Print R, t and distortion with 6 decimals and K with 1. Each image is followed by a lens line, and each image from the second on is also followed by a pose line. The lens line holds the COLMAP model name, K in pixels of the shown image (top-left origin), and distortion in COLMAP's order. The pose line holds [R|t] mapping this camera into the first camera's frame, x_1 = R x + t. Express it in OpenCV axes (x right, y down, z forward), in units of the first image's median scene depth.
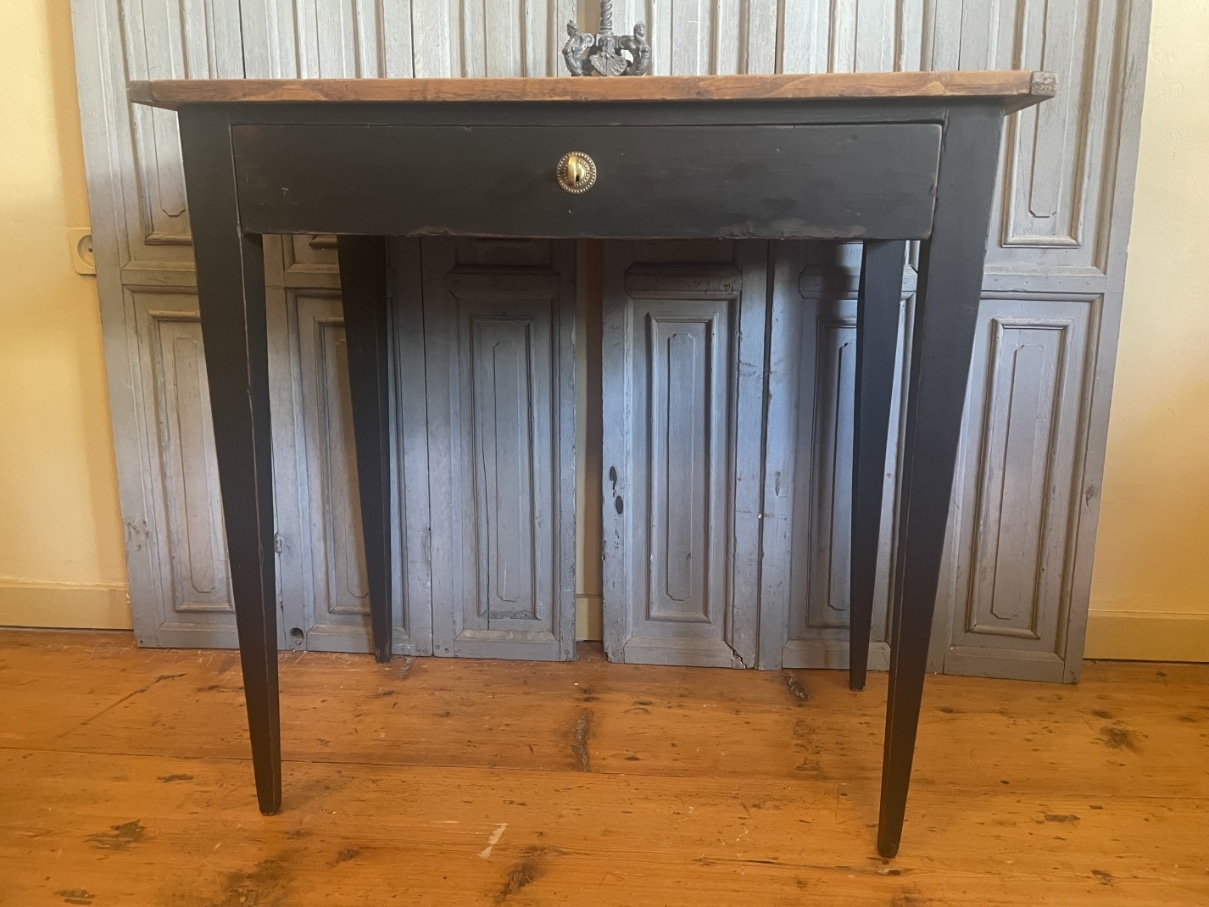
lens RADIAL K [[914.2, 0, 615.7], [0, 914.2, 434.3], [0, 0, 1]] dist [0.076852, -0.106714]
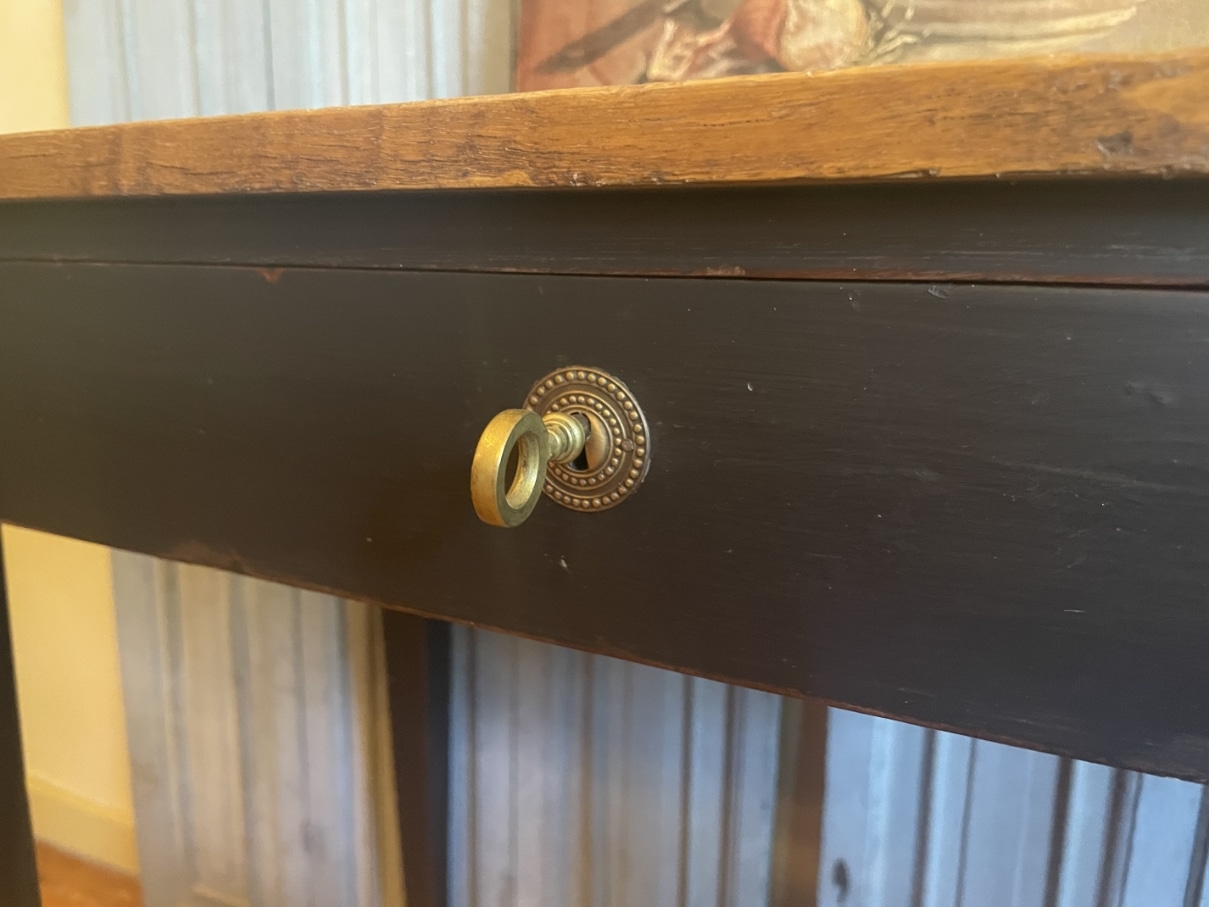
lens RADIAL K [[936.1, 0, 603.9], [0, 936.1, 450.7], [0, 0, 1]] dist [0.084002, -0.142705]
pose [[0.930869, 0.081169, -0.356224, 0.044452], [-0.084772, 0.996385, 0.005513, -0.190872], [0.355383, 0.025066, 0.934384, 0.499817]]
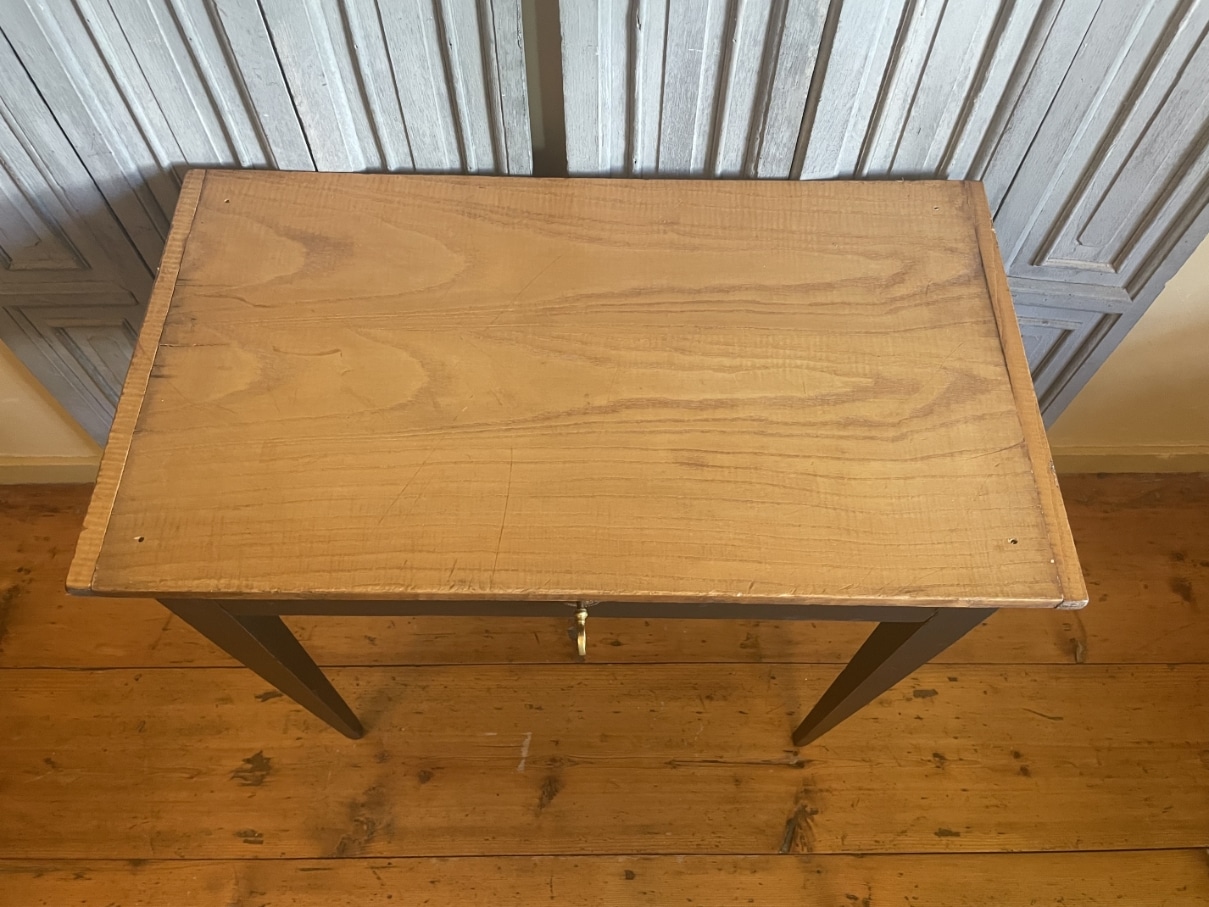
lens RADIAL K [[924.6, 0, 610.0], [0, 924.6, 446.8], [0, 0, 1]] dist [0.095799, -0.144667]
pose [[0.997198, -0.061867, 0.042056, -0.026467], [0.009298, 0.660325, 0.750922, -0.758031], [-0.074228, -0.748427, 0.659050, 0.319608]]
